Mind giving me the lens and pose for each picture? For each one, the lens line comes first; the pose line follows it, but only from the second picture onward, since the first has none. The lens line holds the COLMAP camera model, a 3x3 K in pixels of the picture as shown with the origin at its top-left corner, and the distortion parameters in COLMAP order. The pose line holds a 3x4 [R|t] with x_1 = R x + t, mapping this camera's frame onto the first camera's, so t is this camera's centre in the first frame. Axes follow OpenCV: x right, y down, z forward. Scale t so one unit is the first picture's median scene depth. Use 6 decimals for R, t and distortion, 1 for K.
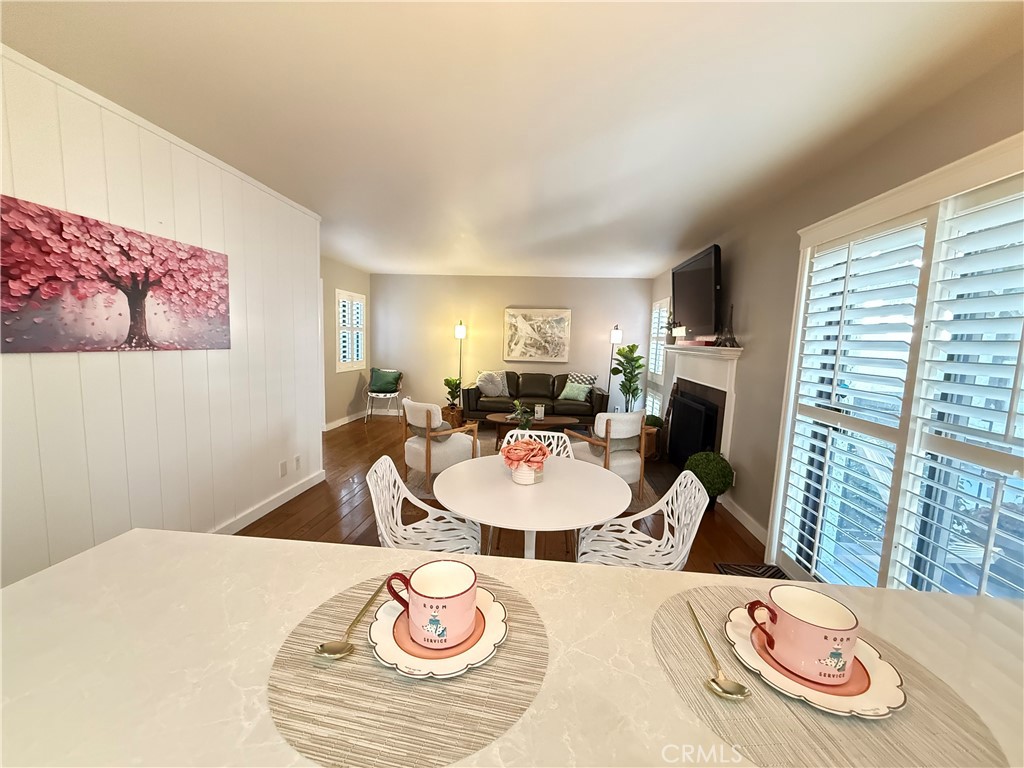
lens RADIAL K [[413.3, 0, 512.0], [0, 413.3, 384.0], [0, 0, 1]] dist [0.002752, 0.000401]
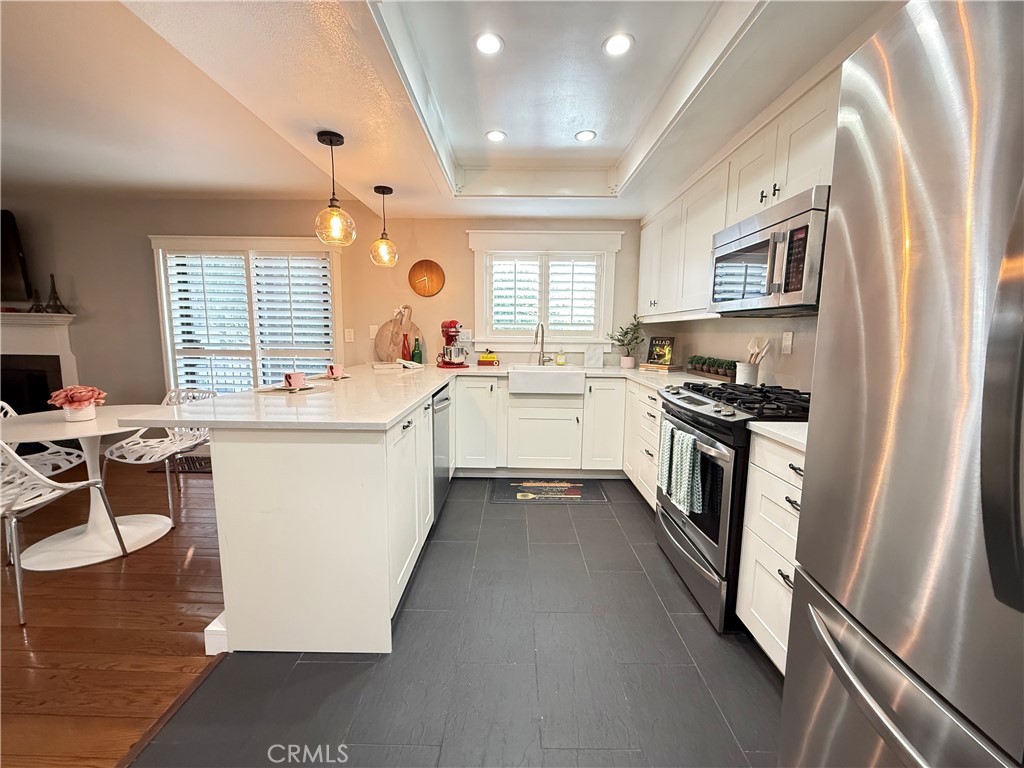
lens RADIAL K [[413.3, 0, 512.0], [0, 413.3, 384.0], [0, 0, 1]] dist [0.002752, 0.000401]
pose [[-0.176850, -0.166668, 0.970023, -1.406619], [0.091061, 0.978560, 0.184737, 0.004676], [-0.980016, 0.121003, -0.157882, -0.002257]]
